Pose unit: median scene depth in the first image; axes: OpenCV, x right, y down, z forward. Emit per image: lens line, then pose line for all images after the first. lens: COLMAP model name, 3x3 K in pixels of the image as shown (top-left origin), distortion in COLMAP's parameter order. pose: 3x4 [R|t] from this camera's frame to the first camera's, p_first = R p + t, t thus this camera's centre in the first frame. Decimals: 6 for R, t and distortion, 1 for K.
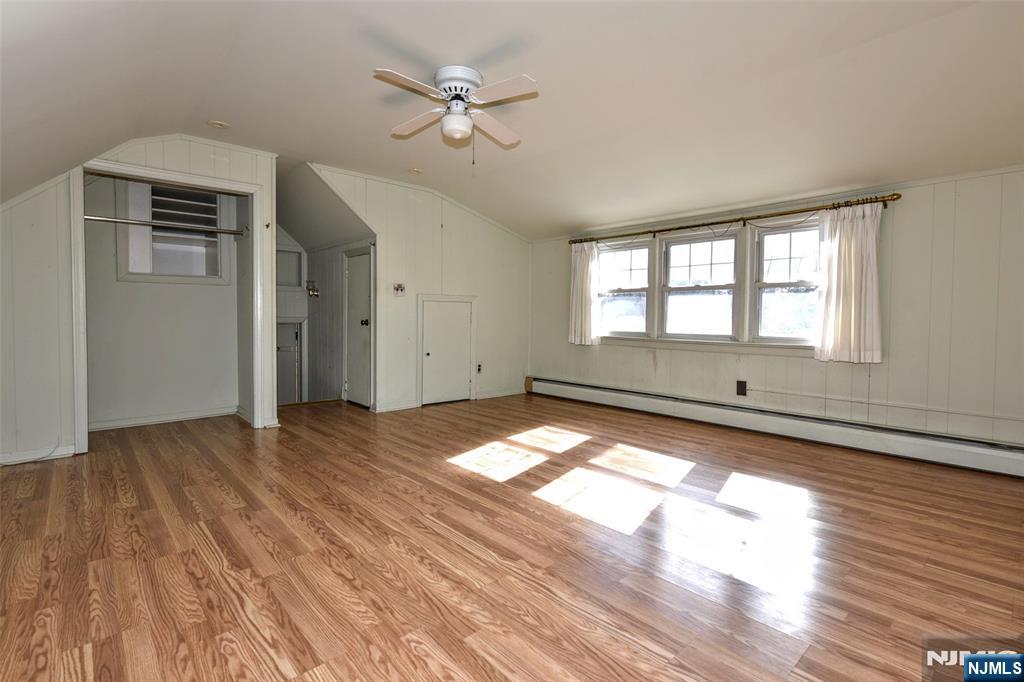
lens RADIAL K [[468.6, 0, 495.2], [0, 468.6, 333.8], [0, 0, 1]] dist [-0.005116, -0.000140]
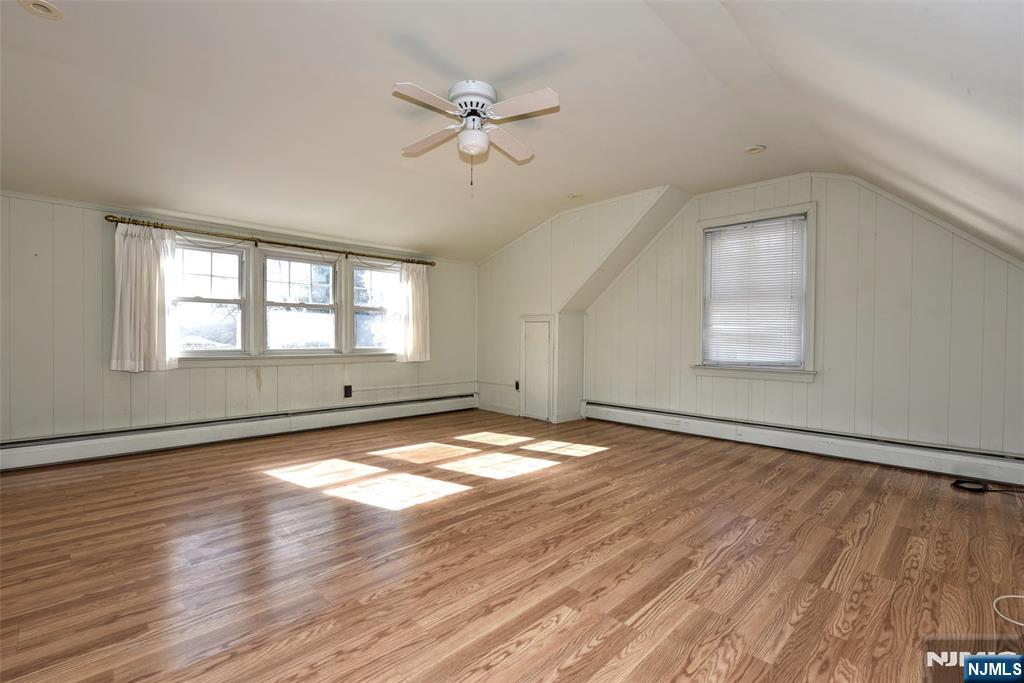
lens RADIAL K [[468.6, 0, 510.9], [0, 468.6, 337.1], [0, 0, 1]] dist [-0.005116, -0.000140]
pose [[-0.055727, -0.009108, 0.998405, -0.953464], [0.030664, 0.999471, 0.010830, -0.033579], [-0.997975, 0.031219, -0.055418, 0.863199]]
